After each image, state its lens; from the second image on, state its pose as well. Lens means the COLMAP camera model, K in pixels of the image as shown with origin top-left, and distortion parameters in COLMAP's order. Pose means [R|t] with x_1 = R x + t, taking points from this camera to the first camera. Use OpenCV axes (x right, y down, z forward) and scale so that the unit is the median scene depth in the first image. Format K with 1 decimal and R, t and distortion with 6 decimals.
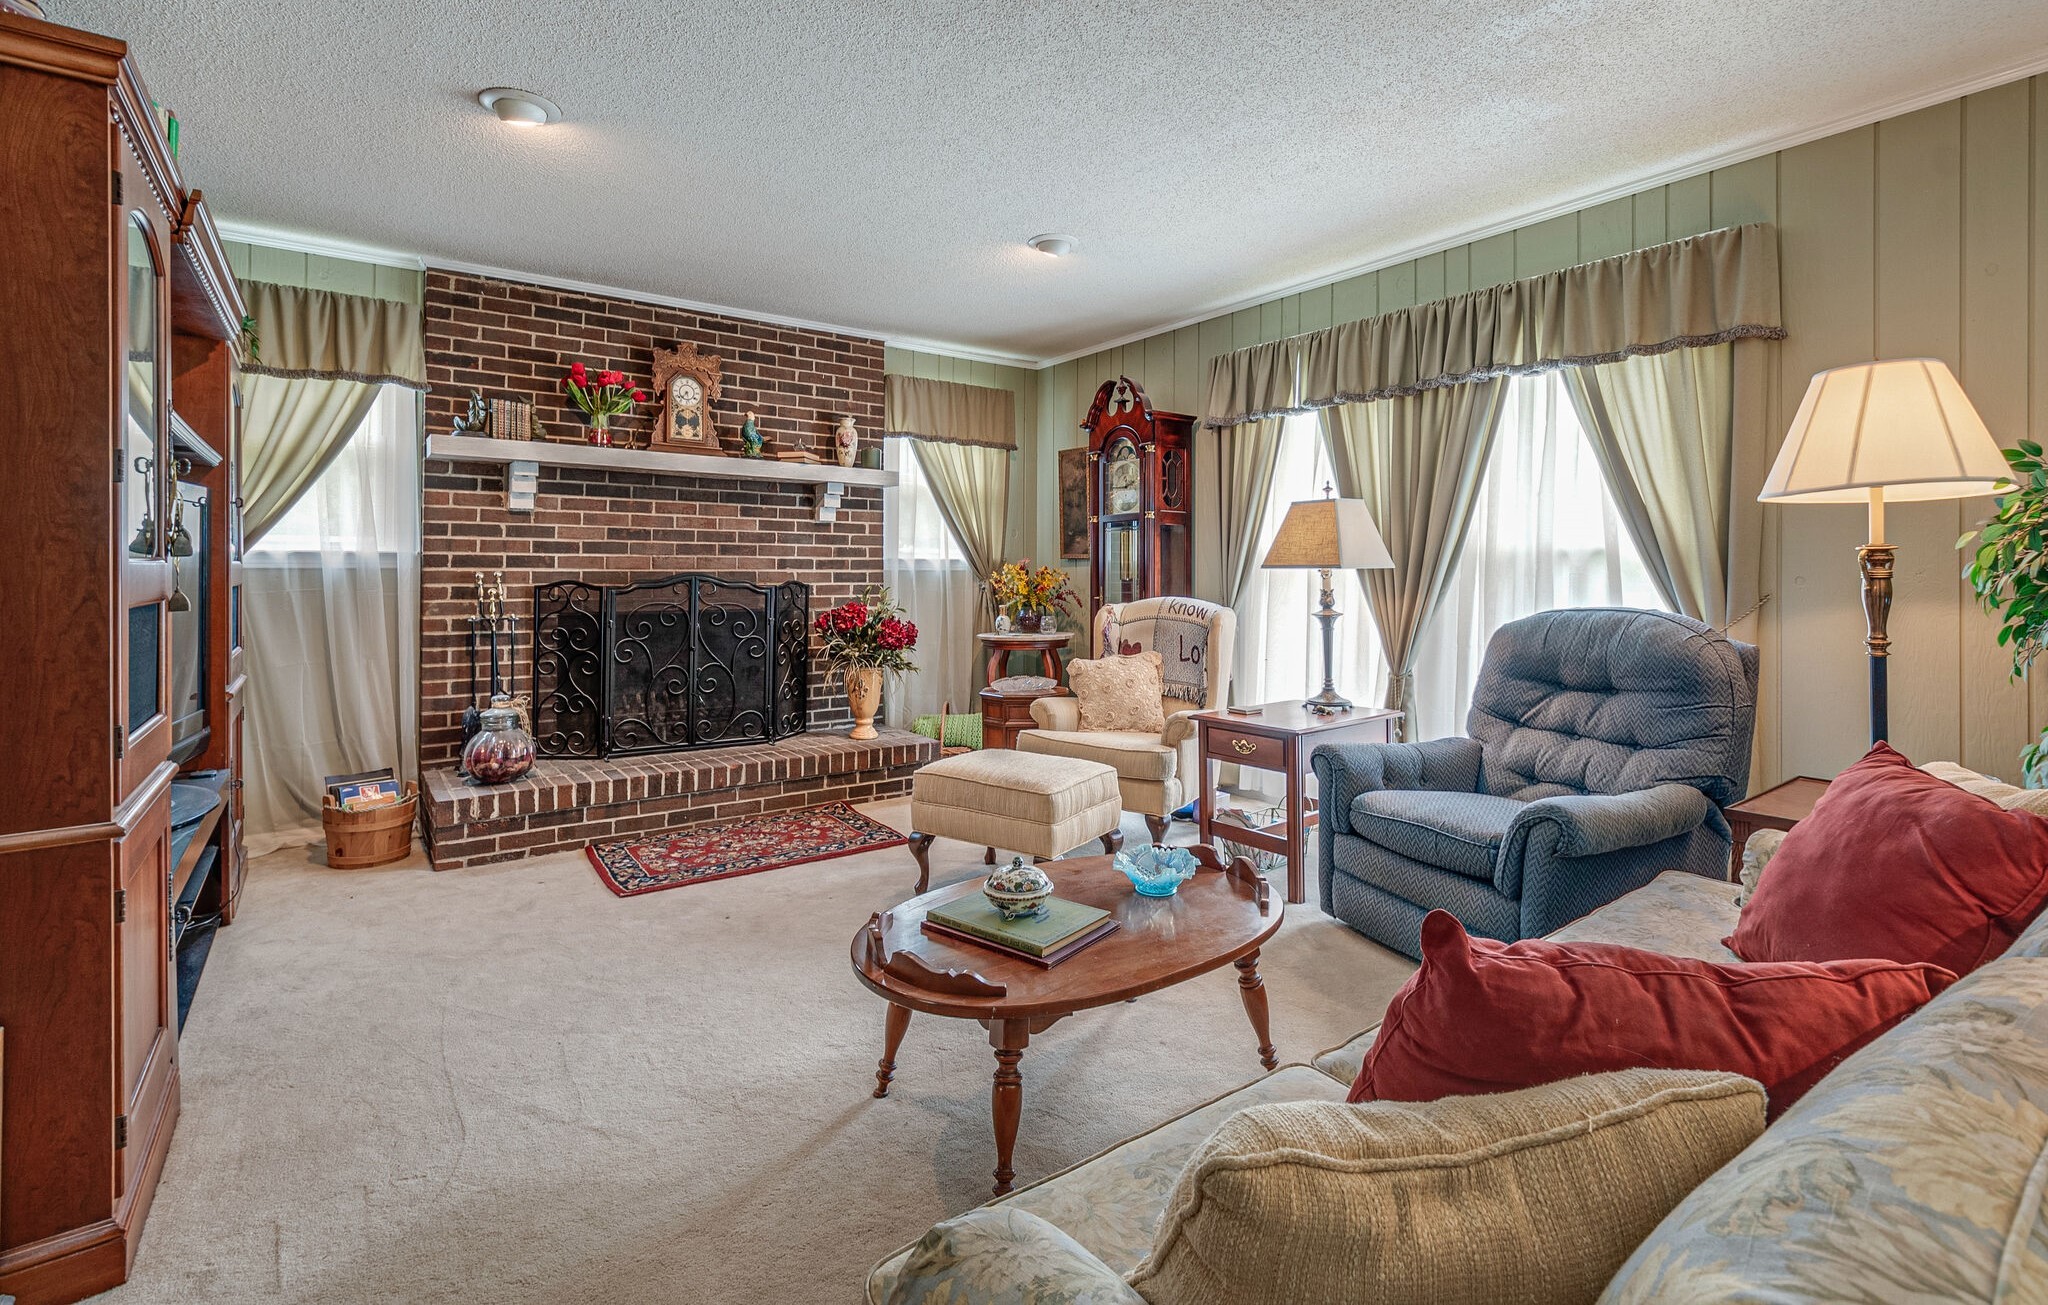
lens RADIAL K [[939.1, 0, 994.9], [0, 939.1, 579.6], [0, 0, 1]] dist [-0.007746, -0.001149]
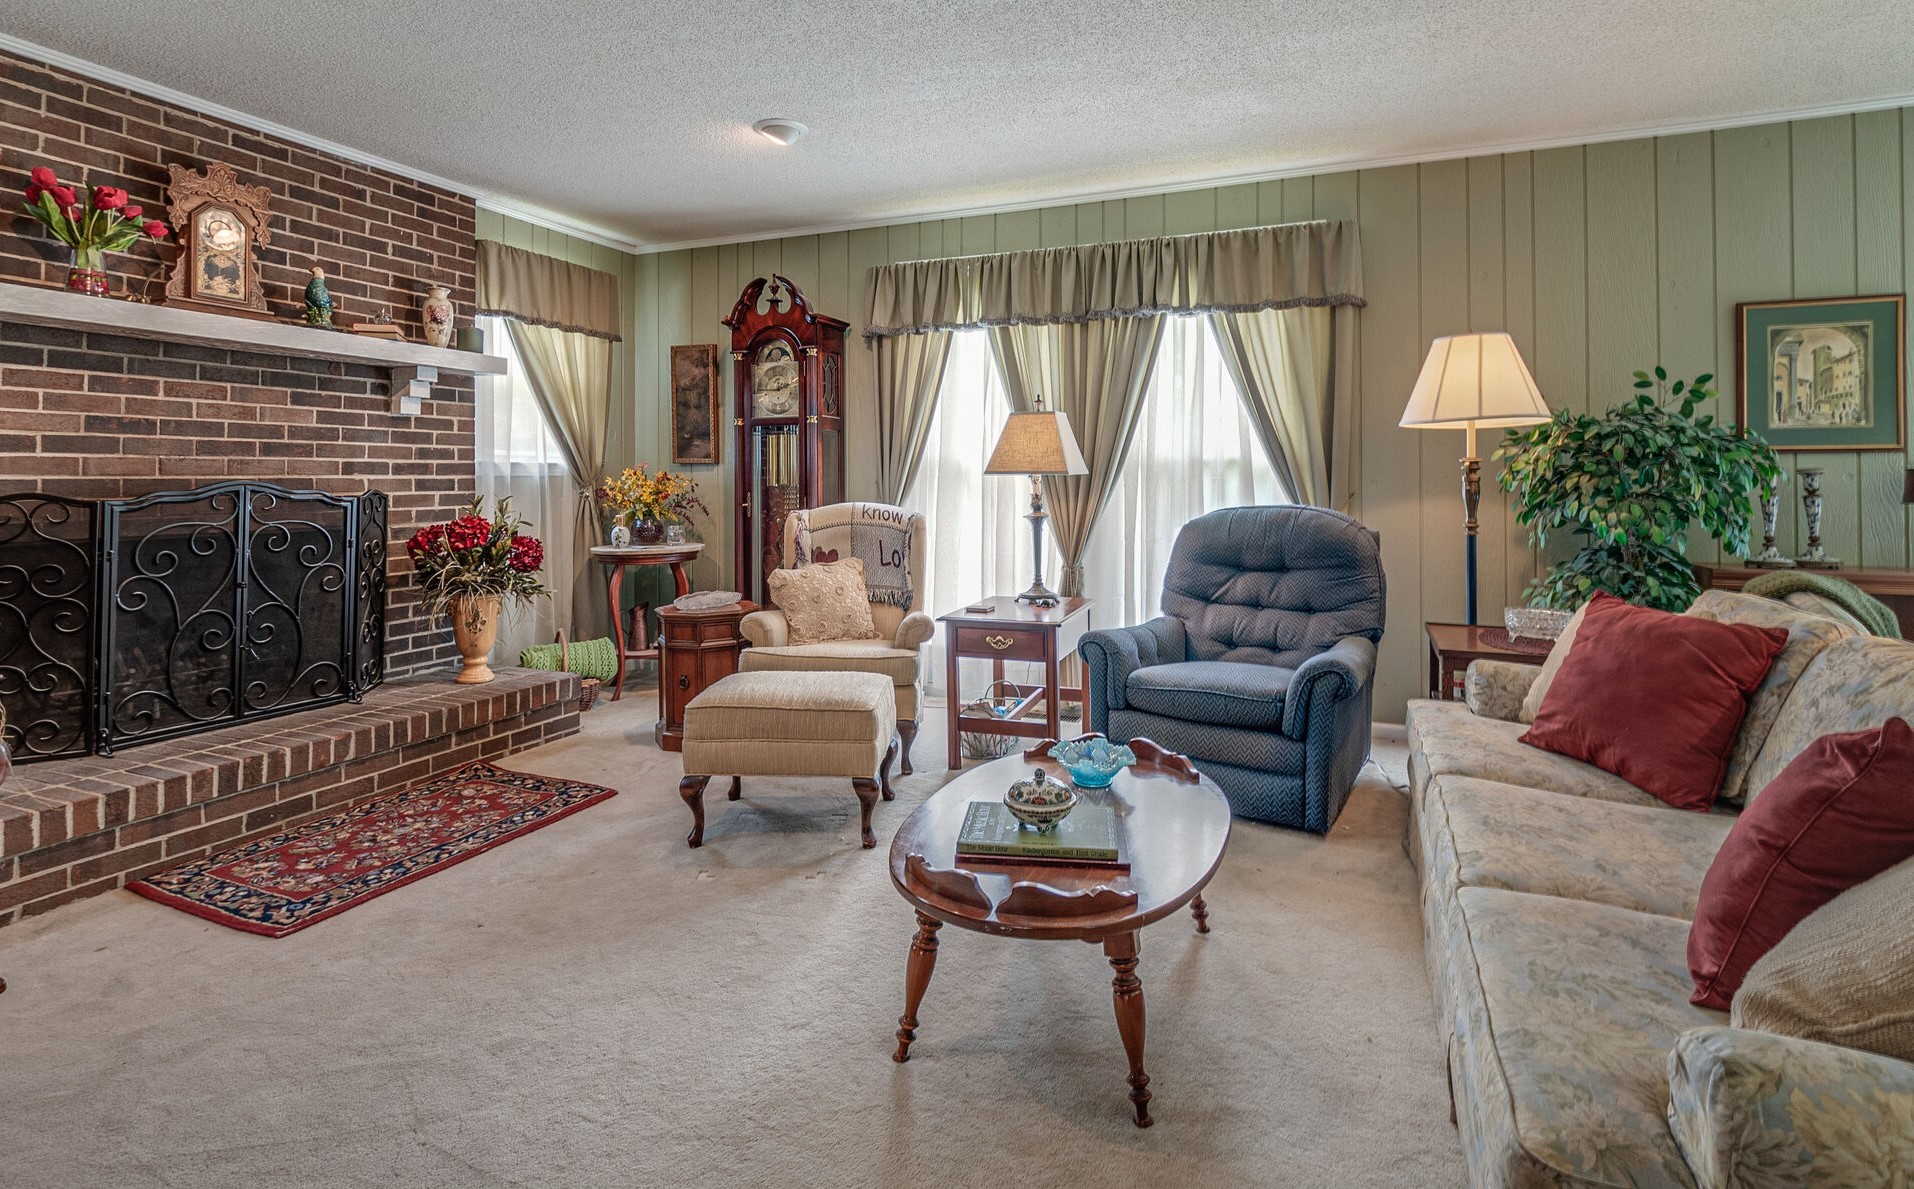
lens RADIAL K [[947.6, 0, 944.4], [0, 947.6, 481.1], [0, 0, 1]] dist [-0.004610, -0.003691]
pose [[0.846161, -0.005262, 0.532902, -0.267958], [0.006302, 0.999980, -0.000132, -0.003531], [-0.532891, 0.003470, 0.846177, 0.094468]]
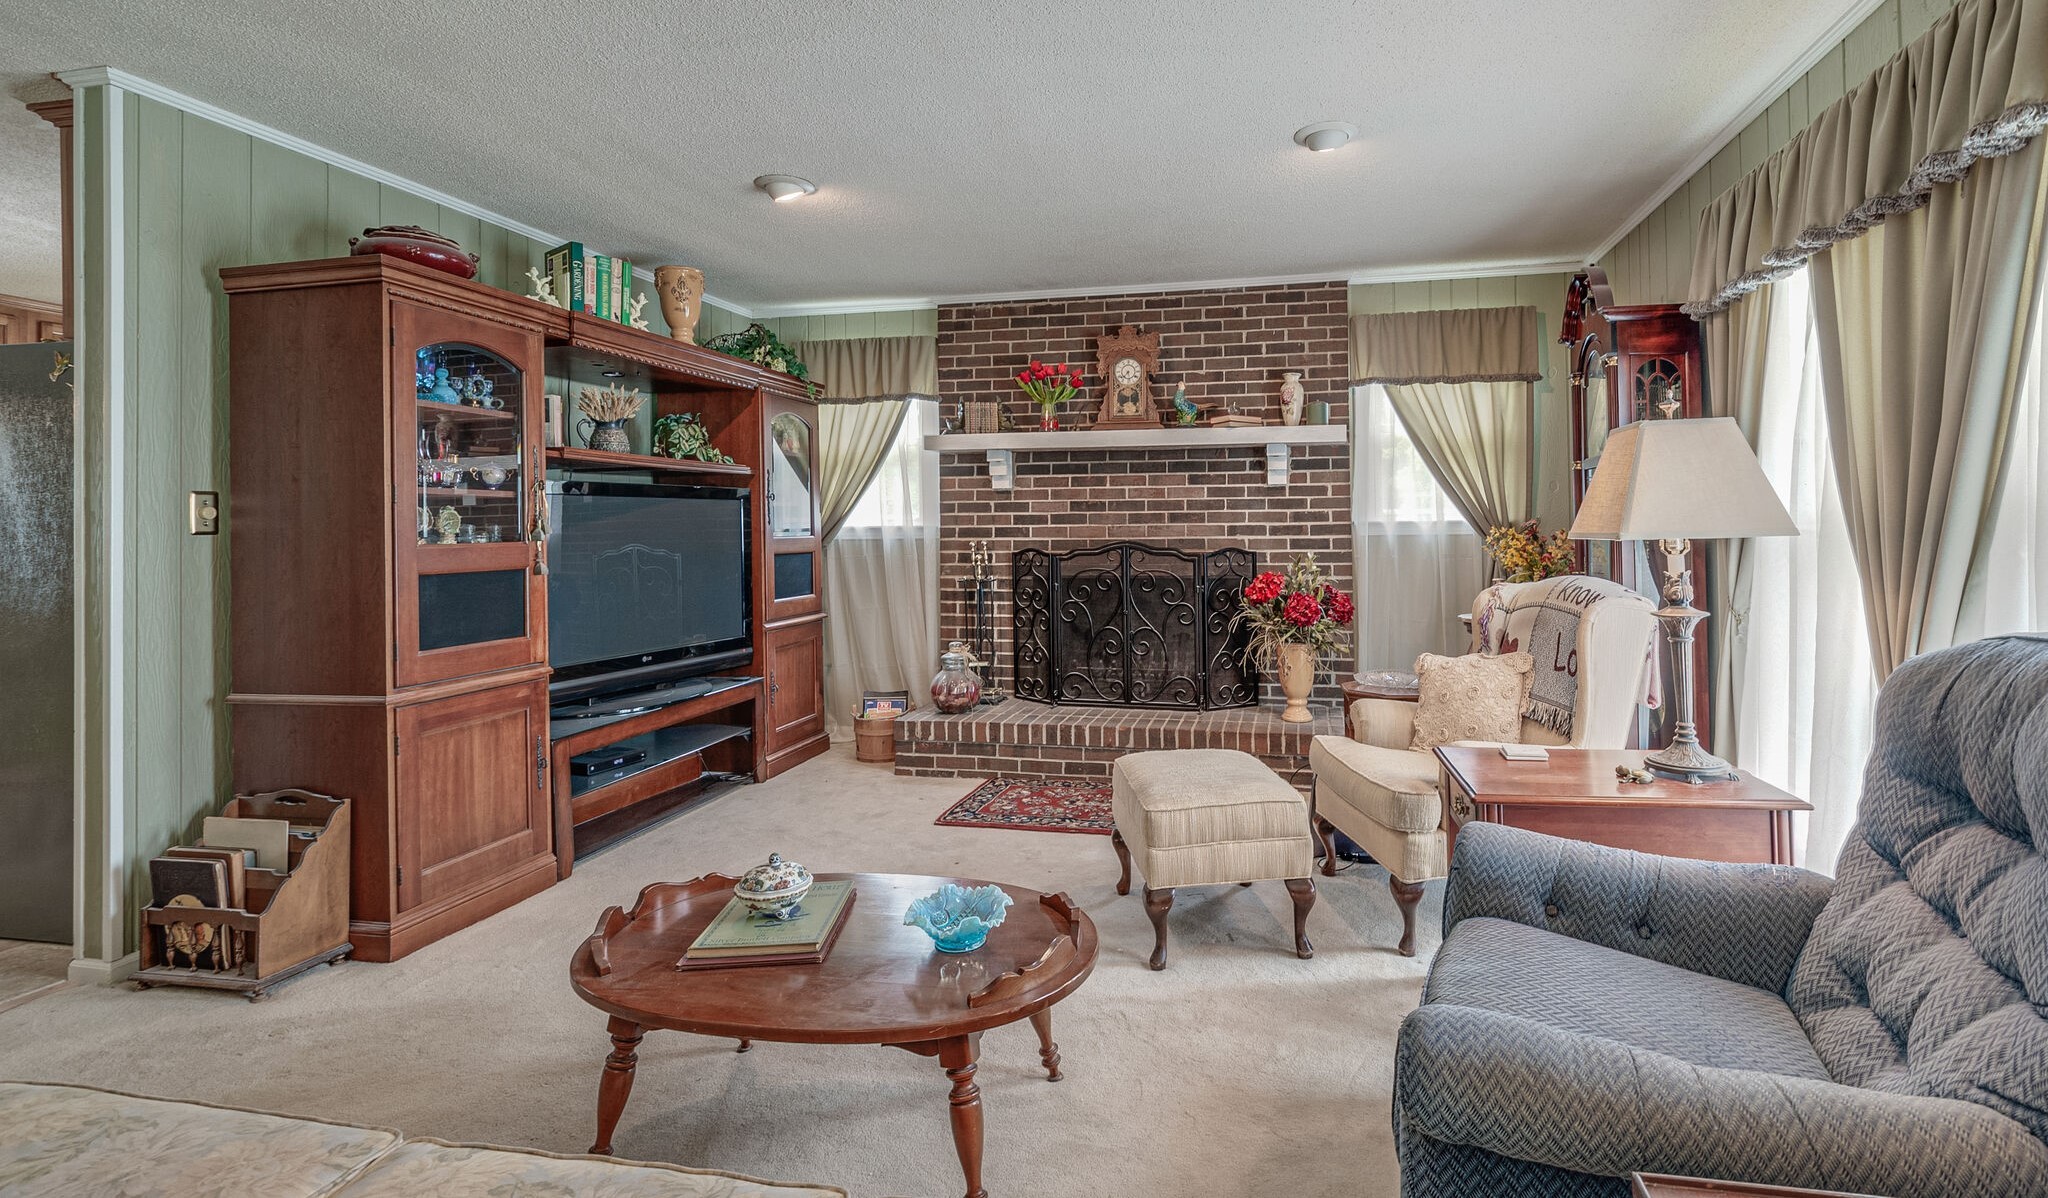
lens RADIAL K [[908.6, 0, 1061.0], [0, 908.6, 527.4], [0, 0, 1]] dist [0.001220, -0.000245]
pose [[0.686512, -0.013069, -0.727001, 0.404992], [0.005229, 0.999901, -0.013037, -0.010191], [0.727100, 0.005148, 0.686513, 0.257485]]
